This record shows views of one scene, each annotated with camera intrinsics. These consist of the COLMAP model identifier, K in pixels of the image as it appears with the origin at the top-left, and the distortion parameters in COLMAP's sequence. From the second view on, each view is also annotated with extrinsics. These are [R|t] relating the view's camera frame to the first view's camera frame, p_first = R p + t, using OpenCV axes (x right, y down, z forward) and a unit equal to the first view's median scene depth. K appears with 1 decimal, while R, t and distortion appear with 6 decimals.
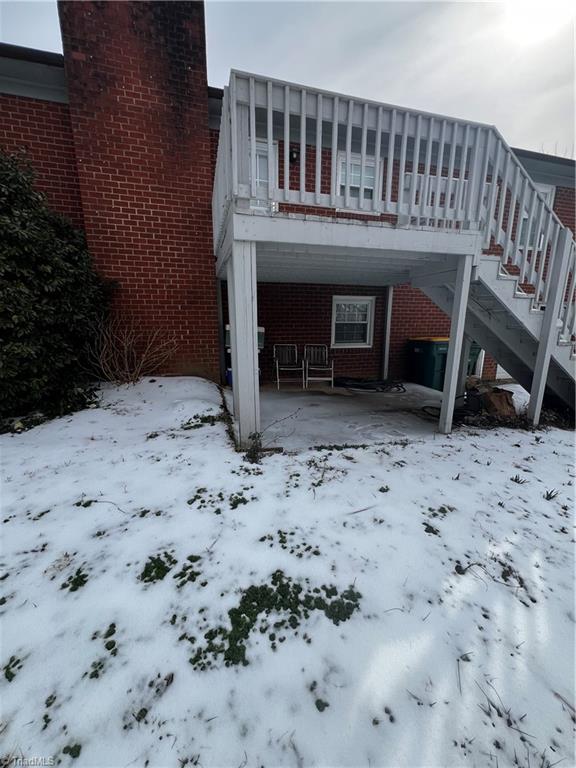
lens RADIAL K [[305.6, 0, 287.6], [0, 305.6, 385.0], [0, 0, 1]] dist [-0.000659, -0.000319]
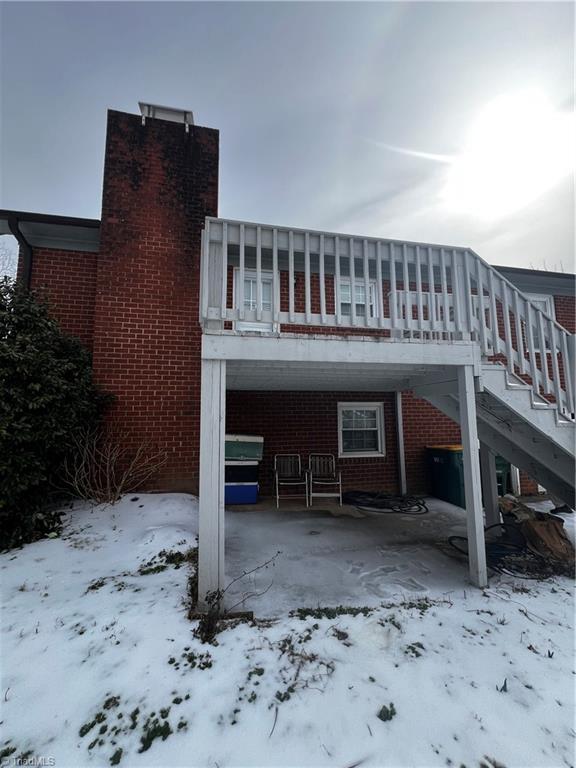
lens RADIAL K [[305.6, 0, 288.6], [0, 305.6, 385.0], [0, 0, 1]] dist [-0.000659, -0.000319]
pose [[0.997316, -0.019193, -0.070663, 0.112281], [-0.003946, 0.949549, -0.313595, -0.074045], [0.073117, 0.313032, 0.946924, 0.107573]]
